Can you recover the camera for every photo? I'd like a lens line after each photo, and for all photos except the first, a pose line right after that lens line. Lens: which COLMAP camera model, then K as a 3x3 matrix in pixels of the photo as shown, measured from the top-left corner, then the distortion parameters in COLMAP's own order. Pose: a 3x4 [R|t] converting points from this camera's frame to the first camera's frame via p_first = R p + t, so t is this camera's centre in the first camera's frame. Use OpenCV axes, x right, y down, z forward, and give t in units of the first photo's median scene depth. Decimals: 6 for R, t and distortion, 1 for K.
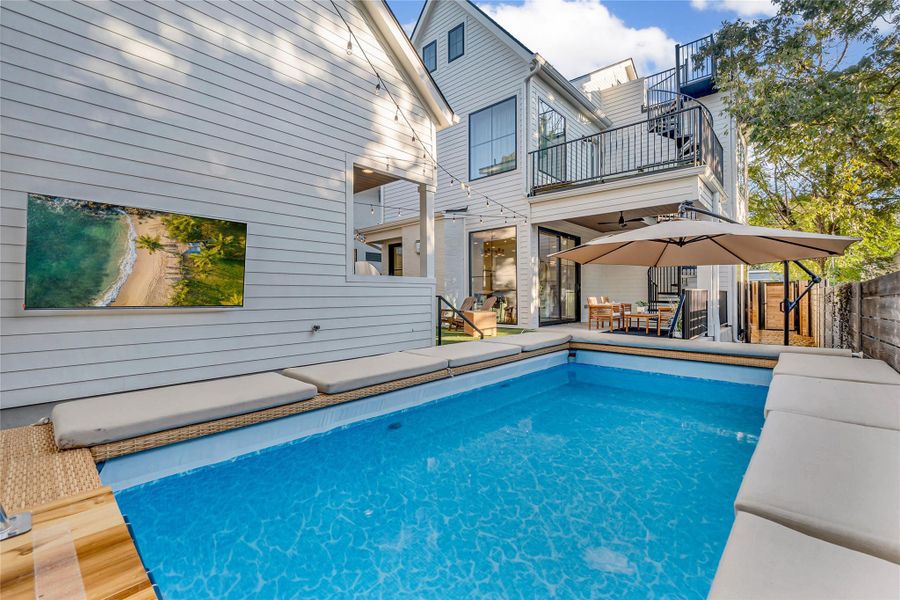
lens RADIAL K [[386.3, 0, 457.0], [0, 386.3, 298.5], [0, 0, 1]] dist [0.000856, 0.002042]
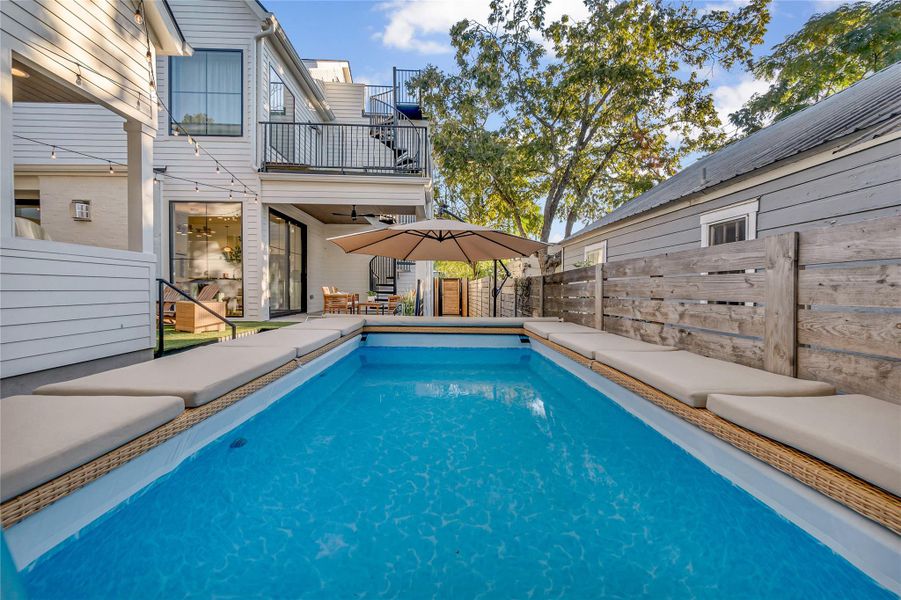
lens RADIAL K [[386.7, 0, 453.7], [0, 386.7, 295.2], [0, 0, 1]] dist [0.000856, 0.002042]
pose [[0.727162, -0.000762, 0.686466, -0.094573], [-0.004796, 0.999969, 0.006189, 0.010739], [-0.686449, -0.007793, 0.727136, 0.046616]]
